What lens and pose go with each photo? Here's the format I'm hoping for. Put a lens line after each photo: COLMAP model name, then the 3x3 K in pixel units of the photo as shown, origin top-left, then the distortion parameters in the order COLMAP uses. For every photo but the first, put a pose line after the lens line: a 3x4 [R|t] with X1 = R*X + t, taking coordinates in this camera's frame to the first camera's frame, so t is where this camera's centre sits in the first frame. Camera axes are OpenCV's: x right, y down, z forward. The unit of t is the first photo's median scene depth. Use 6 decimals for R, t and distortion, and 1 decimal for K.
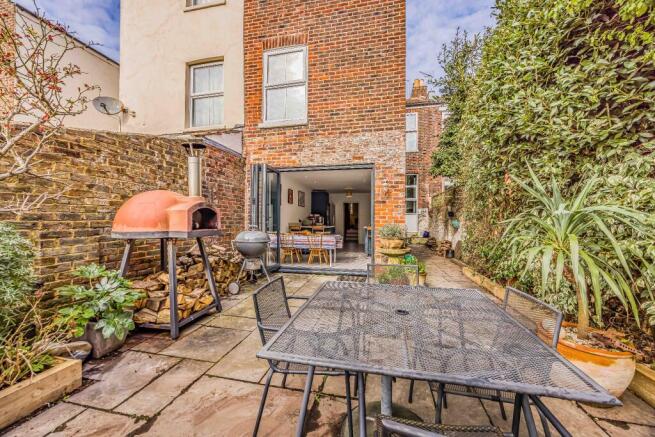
lens RADIAL K [[251.3, 0, 325.3], [0, 251.3, 220.3], [0, 0, 1]] dist [-0.004137, -0.000019]
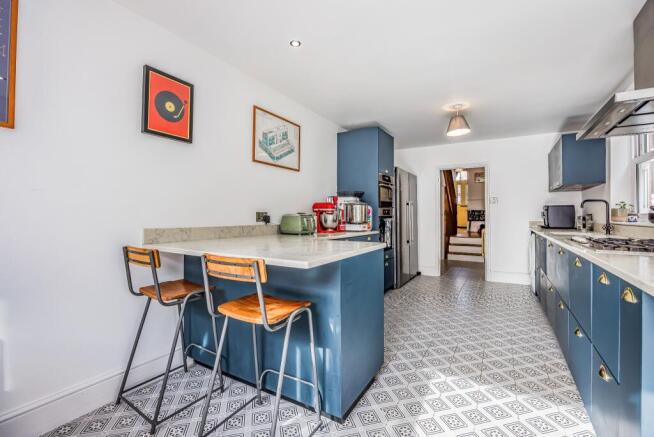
lens RADIAL K [[290.9, 0, 326.8], [0, 290.9, 216.0], [0, 0, 1]] dist [0.000608, 0.000016]
pose [[0.945746, 0.003273, -0.324891, 0.055408], [0.000034, 0.999948, 0.010172, -0.002884], [0.324907, -0.009631, 0.945697, 0.535264]]
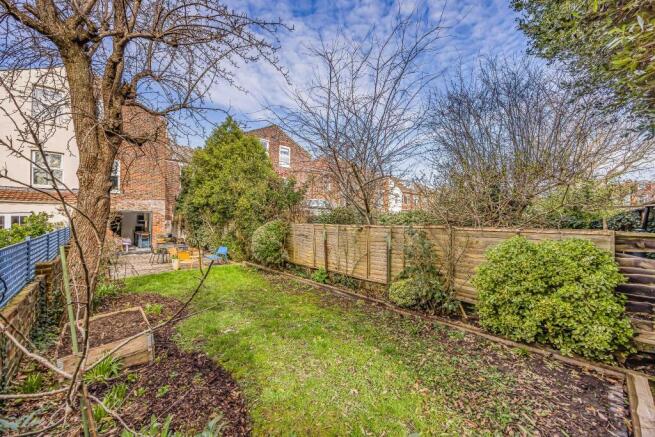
lens RADIAL K [[251.3, 0, 327.5], [0, 251.3, 218.2], [0, 0, 1]] dist [-0.004137, -0.000019]
pose [[0.570049, 0.002939, 0.821606, -0.763744], [-0.005080, 0.999987, -0.000053, -0.129715], [-0.821595, -0.004143, 0.570056, -1.676883]]
